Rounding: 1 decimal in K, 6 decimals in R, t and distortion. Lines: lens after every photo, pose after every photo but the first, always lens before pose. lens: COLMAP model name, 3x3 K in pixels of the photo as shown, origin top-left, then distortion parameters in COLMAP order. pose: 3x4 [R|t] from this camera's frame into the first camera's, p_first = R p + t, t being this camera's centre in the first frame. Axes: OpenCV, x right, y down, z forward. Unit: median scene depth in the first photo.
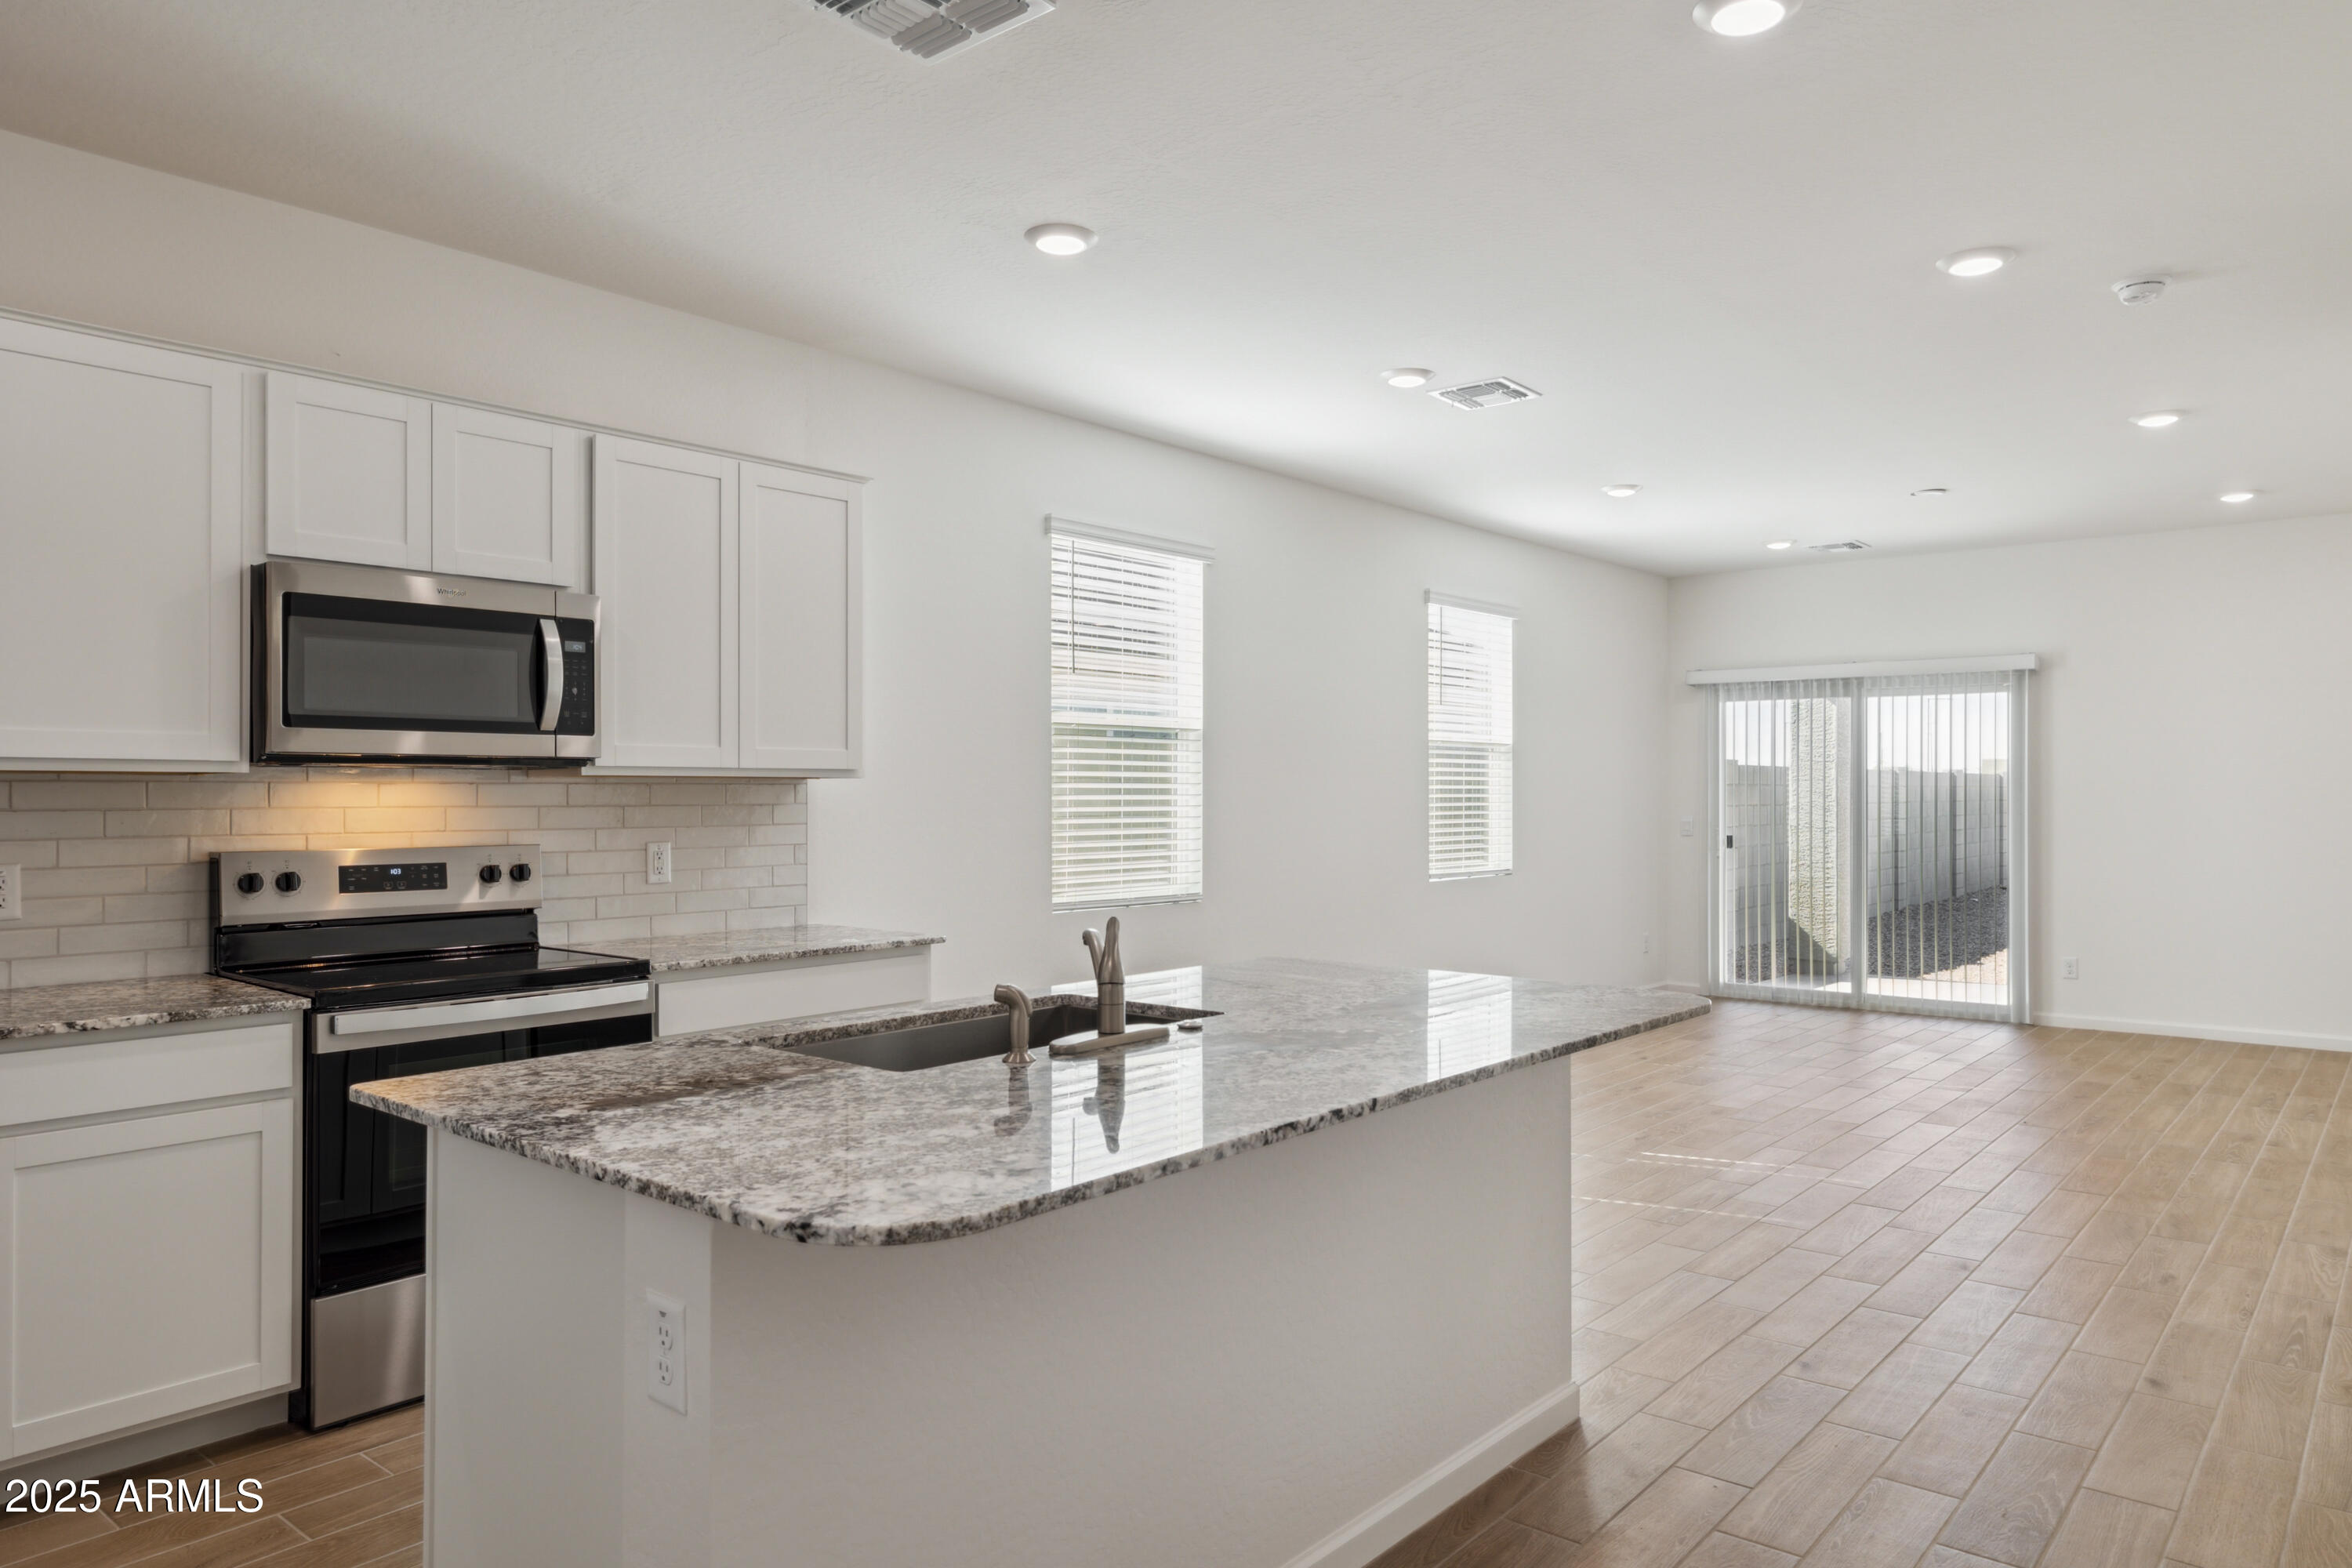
lens RADIAL K [[1480.7, 0, 1176.0], [0, 1480.7, 784.0], [0, 0, 1]] dist [-0.000098, -0.000121]
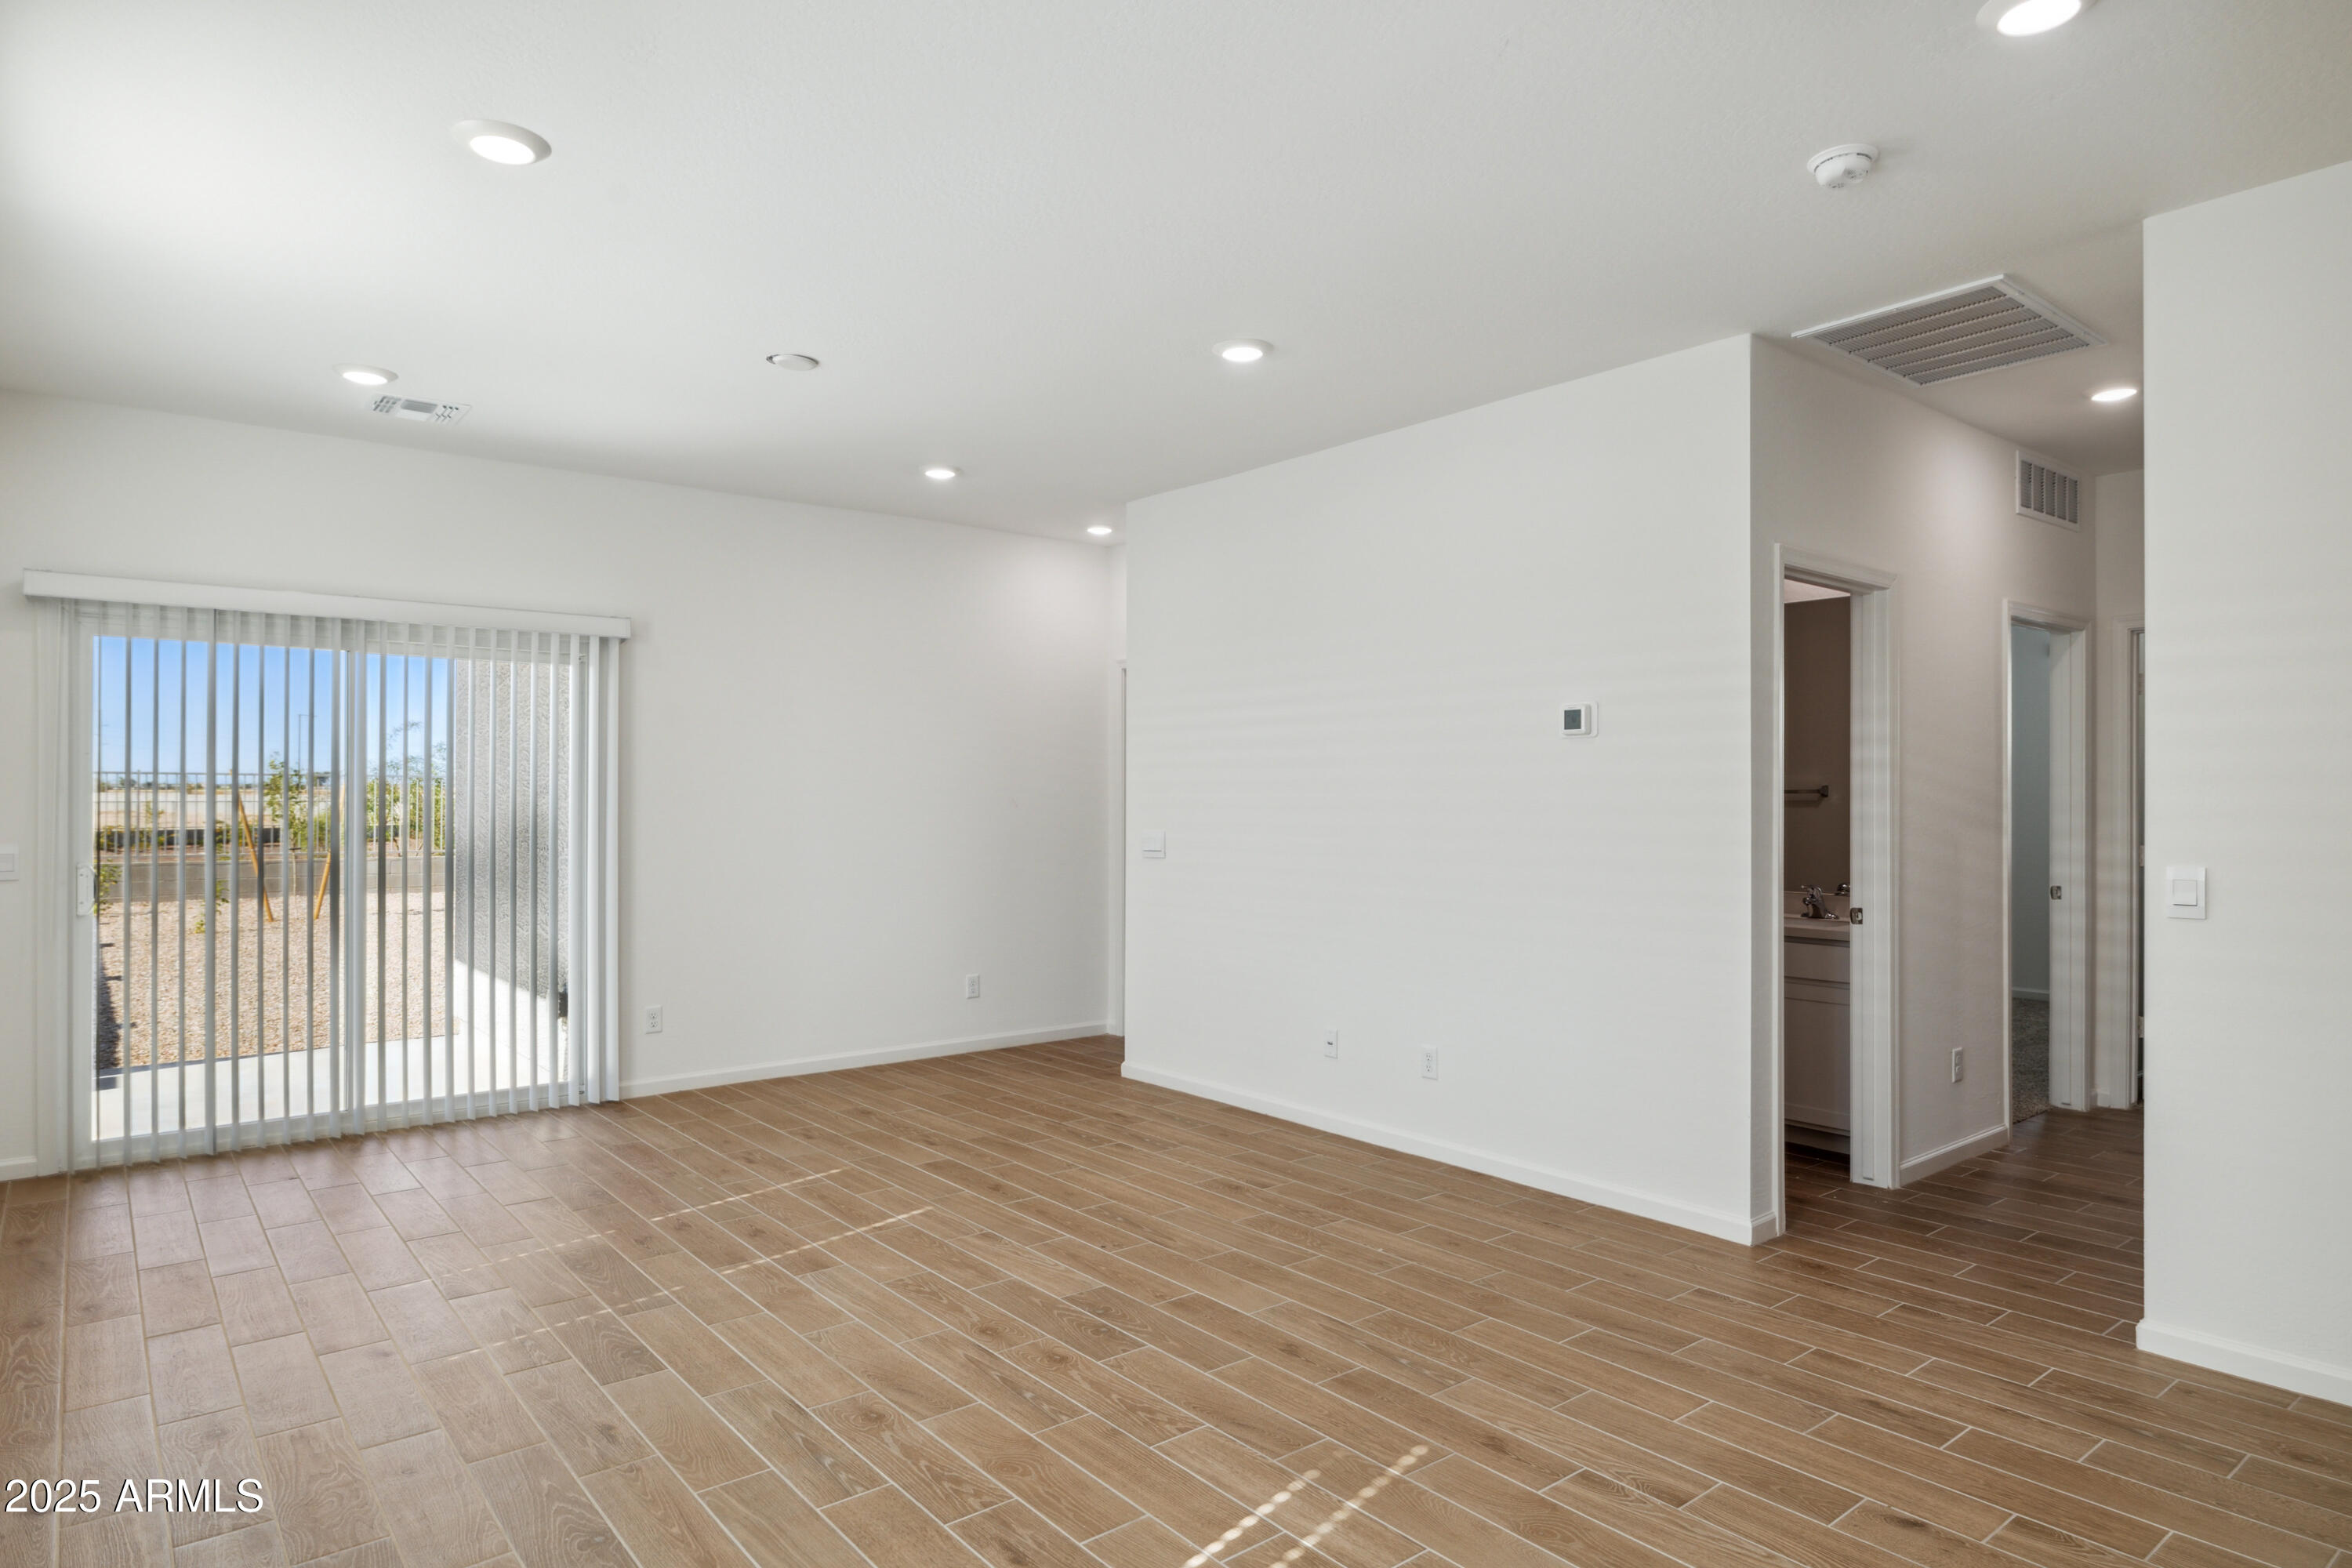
lens RADIAL K [[1342.1, 0, 1176.0], [0, 1342.1, 784.0], [0, 0, 1]] dist [0.025522, 0.000236]
pose [[0.176714, 0.002588, 0.984259, -0.057172], [0.000372, 0.999996, -0.002697, -0.000141], [-0.984262, 0.000843, 0.176712, 0.594323]]
